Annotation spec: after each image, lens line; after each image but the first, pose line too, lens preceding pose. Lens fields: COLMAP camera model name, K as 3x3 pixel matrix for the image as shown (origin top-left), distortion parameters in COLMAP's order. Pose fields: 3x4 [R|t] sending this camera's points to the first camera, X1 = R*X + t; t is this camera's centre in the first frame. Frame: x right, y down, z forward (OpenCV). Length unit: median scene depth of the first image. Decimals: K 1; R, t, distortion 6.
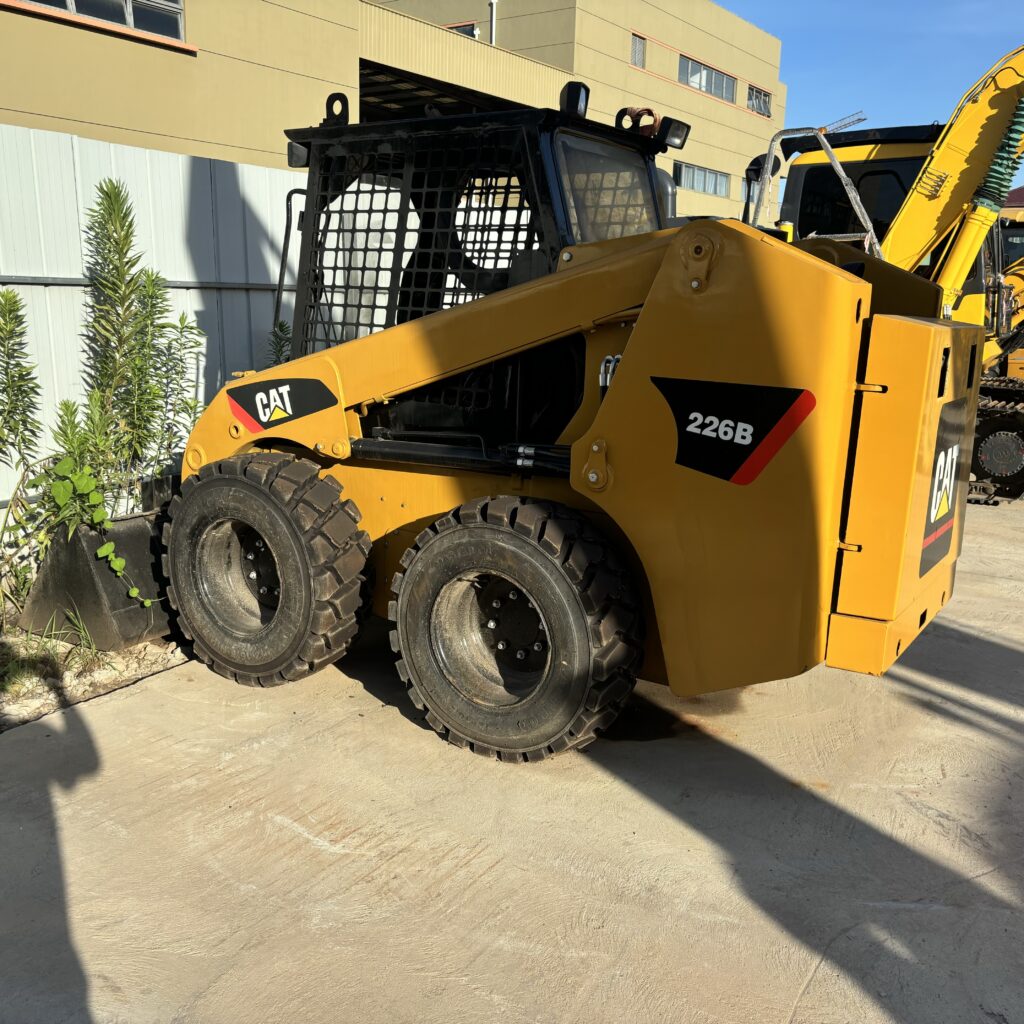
lens RADIAL K [[1033.6, 0, 505.9], [0, 1033.6, 510.6], [0, 0, 1]] dist [0.059285, -0.080823]
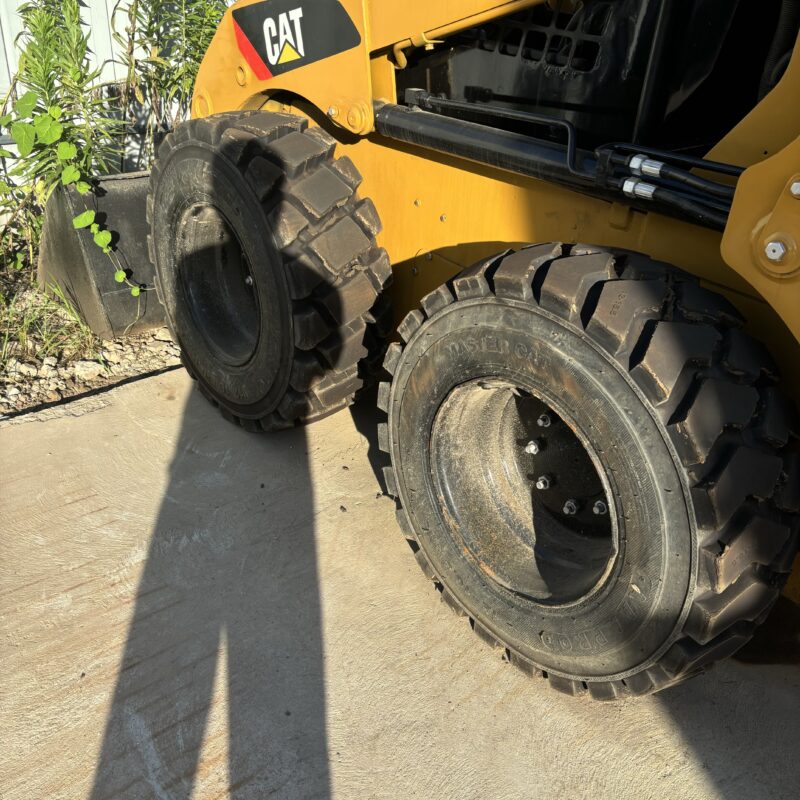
lens RADIAL K [[809.1, 0, 400.0], [0, 809.1, 400.0], [0, 0, 1]] dist [0.121034, -0.389776]
pose [[0.955673, 0.183130, -0.230550, 0.016532], [-0.107693, 0.946190, 0.305167, -0.054550], [0.274030, -0.266811, 0.923970, 0.513575]]
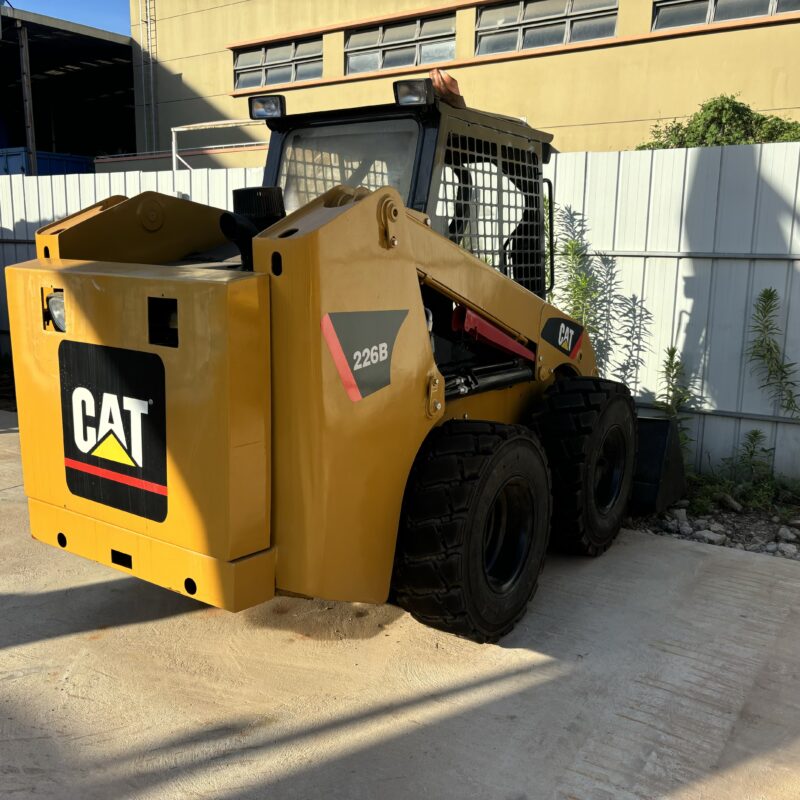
lens RADIAL K [[808.1, 0, 392.9], [0, 808.1, 404.9], [0, 0, 1]] dist [0.031360, -0.024627]
pose [[-0.012376, 0.168343, -0.985651, 1.067886], [-0.221378, 0.960804, 0.166879, -0.215384], [0.975110, 0.220266, 0.025376, 1.115418]]
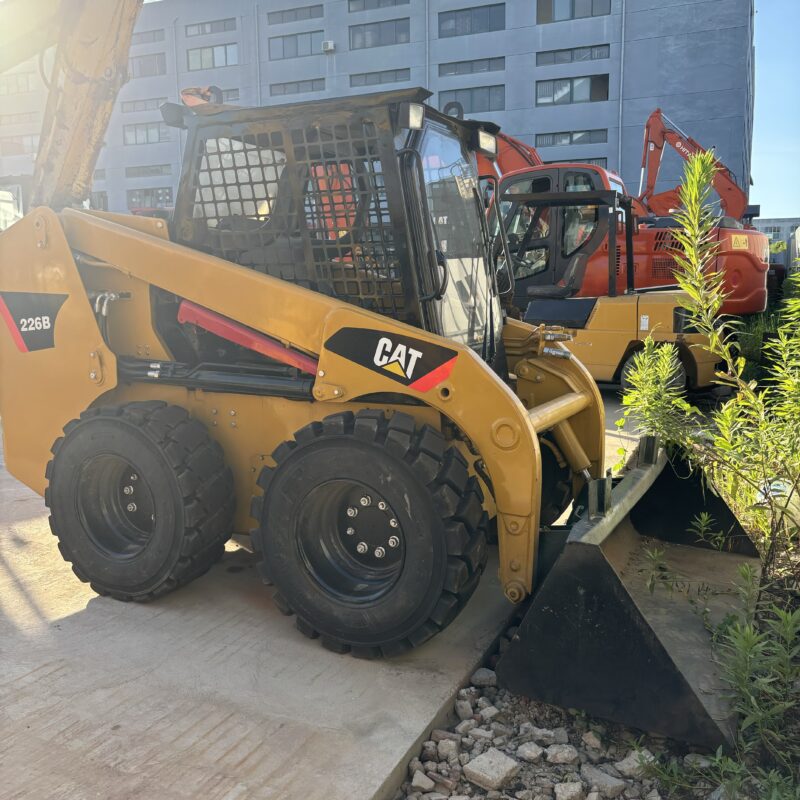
lens RADIAL K [[810.7, 0, 400.0], [0, 810.7, 400.0], [0, 0, 1]] dist [0.048193, -0.000977]
pose [[-0.993880, -0.000348, -0.110469, 0.018178], [-0.038131, 0.939616, 0.340100, -0.416184], [0.103680, 0.342230, -0.933878, 2.162611]]
